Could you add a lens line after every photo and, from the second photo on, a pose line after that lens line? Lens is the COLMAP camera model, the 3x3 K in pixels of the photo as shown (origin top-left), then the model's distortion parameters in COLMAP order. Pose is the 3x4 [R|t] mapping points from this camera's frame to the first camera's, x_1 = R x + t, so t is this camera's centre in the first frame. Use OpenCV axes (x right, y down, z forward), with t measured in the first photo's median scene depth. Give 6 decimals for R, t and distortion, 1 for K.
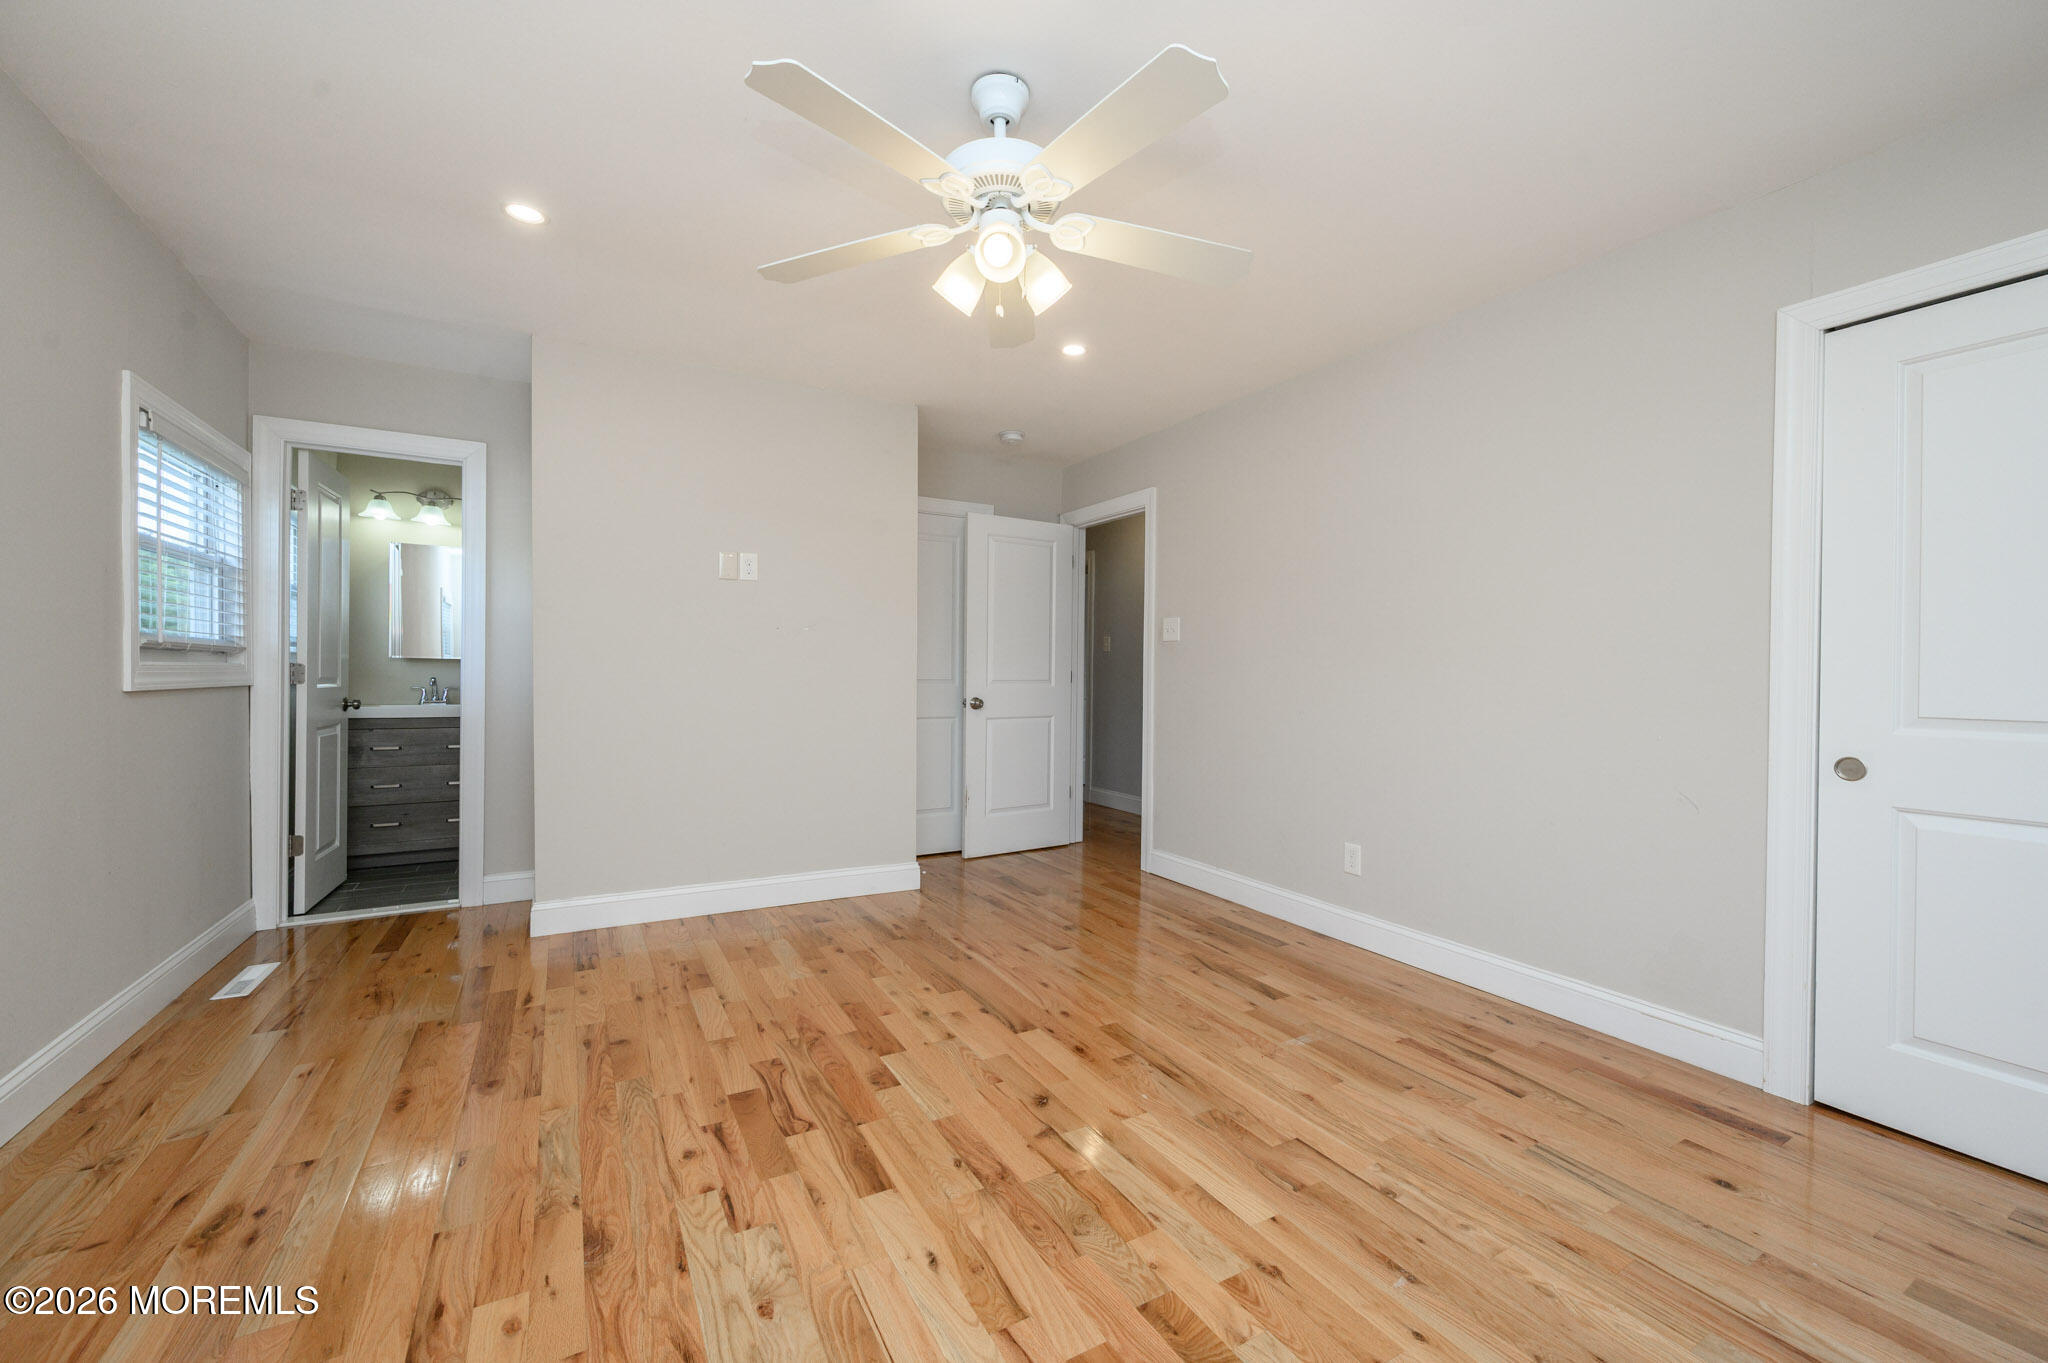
lens RADIAL K [[809.4, 0, 1020.5], [0, 809.4, 669.8], [0, 0, 1]] dist [-0.001968, 0.000491]
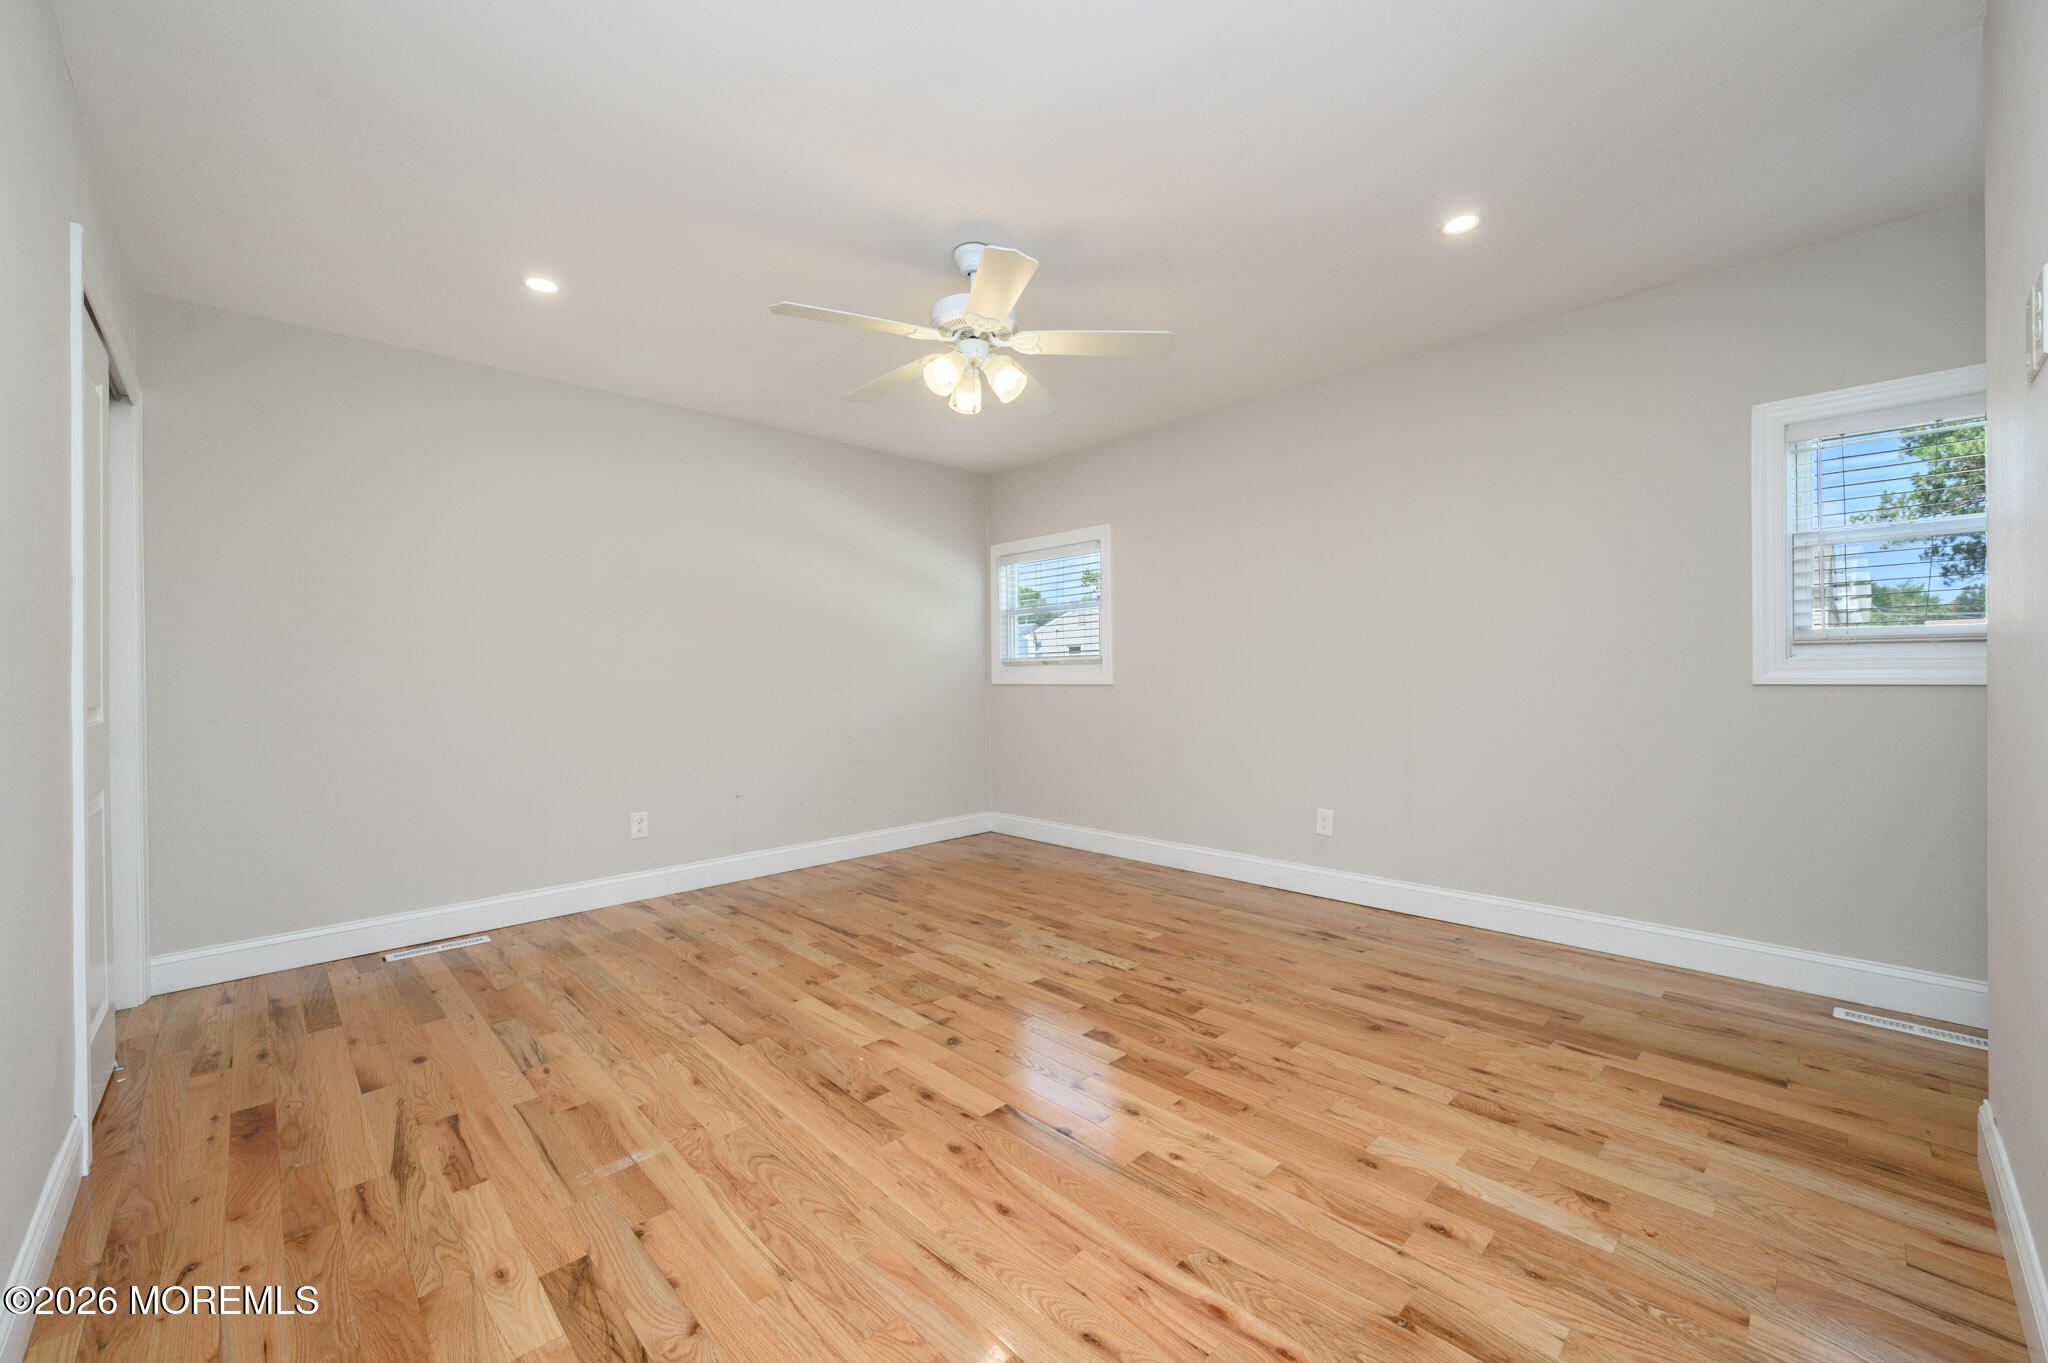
lens RADIAL K [[809.4, 0, 1024.9], [0, 809.4, 680.7], [0, 0, 1]] dist [-0.001968, 0.000491]
pose [[-0.968172, 0.001980, -0.250276, 0.209270], [0.001420, 0.999996, 0.002418, 0.019874], [0.250280, 0.001985, -0.968171, 2.080543]]
